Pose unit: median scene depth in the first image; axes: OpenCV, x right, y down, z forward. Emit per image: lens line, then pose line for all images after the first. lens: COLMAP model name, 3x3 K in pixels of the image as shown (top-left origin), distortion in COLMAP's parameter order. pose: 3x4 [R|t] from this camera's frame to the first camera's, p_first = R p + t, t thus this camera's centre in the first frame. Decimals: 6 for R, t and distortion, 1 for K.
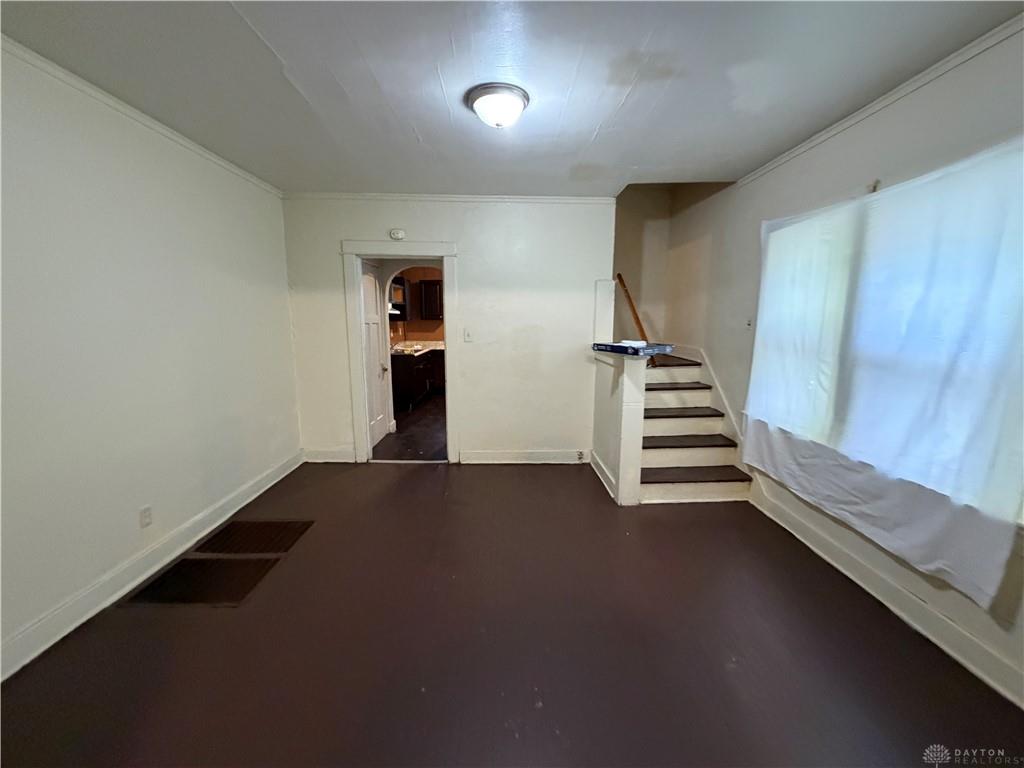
lens RADIAL K [[406.7, 0, 507.5], [0, 406.7, 385.9], [0, 0, 1]] dist [0.000643, -0.000172]
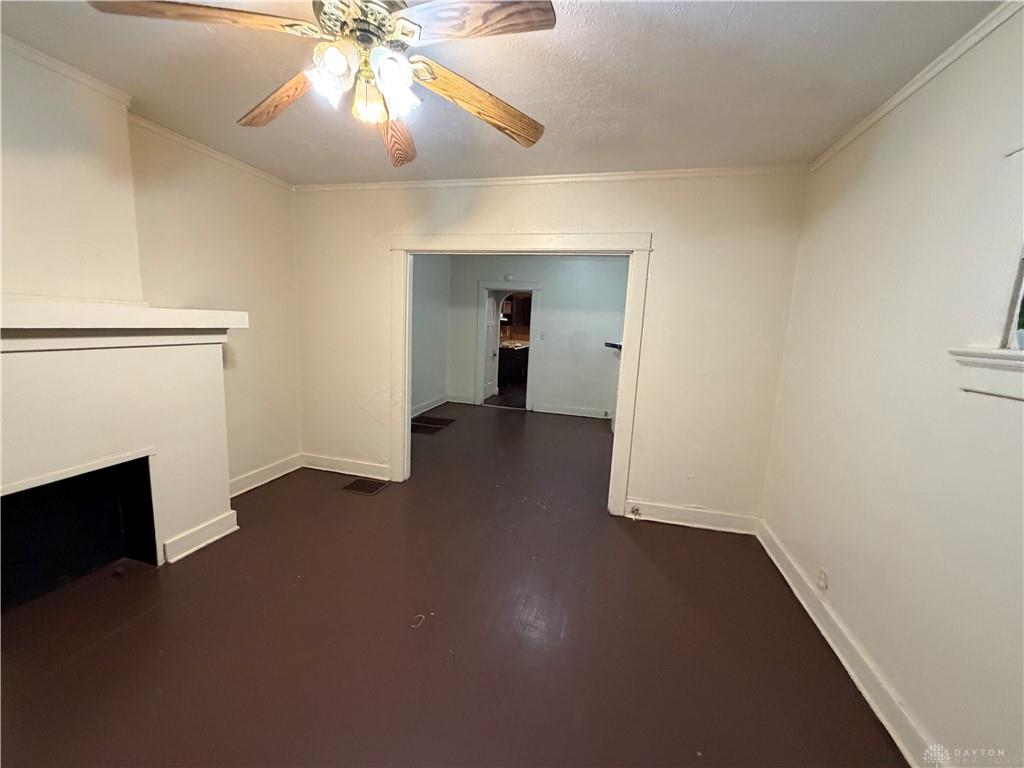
lens RADIAL K [[406.7, 0, 514.4], [0, 406.7, 383.5], [0, 0, 1]] dist [0.000643, -0.000172]
pose [[0.967812, 0.082754, -0.237681, 0.170701], [-0.088434, 0.995993, -0.013317, 0.089430], [0.235627, 0.033907, 0.971252, -0.560244]]
